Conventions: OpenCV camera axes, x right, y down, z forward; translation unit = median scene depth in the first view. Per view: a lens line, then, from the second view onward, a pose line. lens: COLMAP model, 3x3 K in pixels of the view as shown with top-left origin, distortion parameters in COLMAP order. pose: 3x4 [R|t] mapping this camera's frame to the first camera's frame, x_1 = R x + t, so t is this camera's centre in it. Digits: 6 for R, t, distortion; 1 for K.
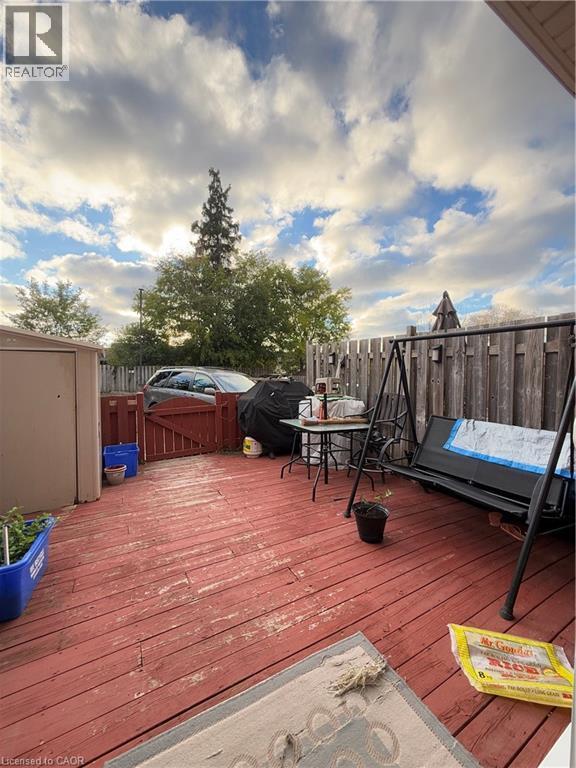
lens RADIAL K [[303.3, 0, 287.4], [0, 303.3, 382.0], [0, 0, 1]] dist [0.000372, -0.000132]
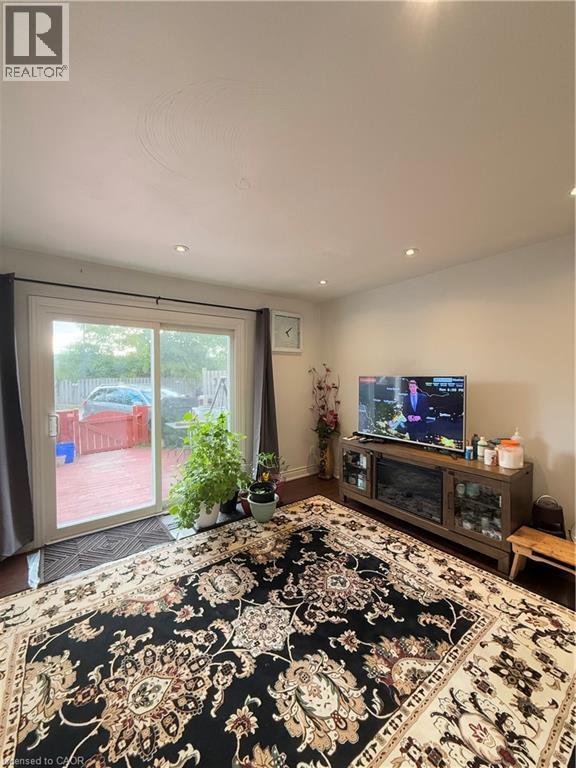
lens RADIAL K [[303.3, 0, 287.4], [0, 303.3, 382.0], [0, 0, 1]] dist [0.000372, -0.000132]
pose [[0.991208, -0.013839, 0.131586, 0.196227], [0.016119, 0.999738, -0.016279, -0.030843], [-0.131326, 0.018257, 0.991171, -0.348986]]
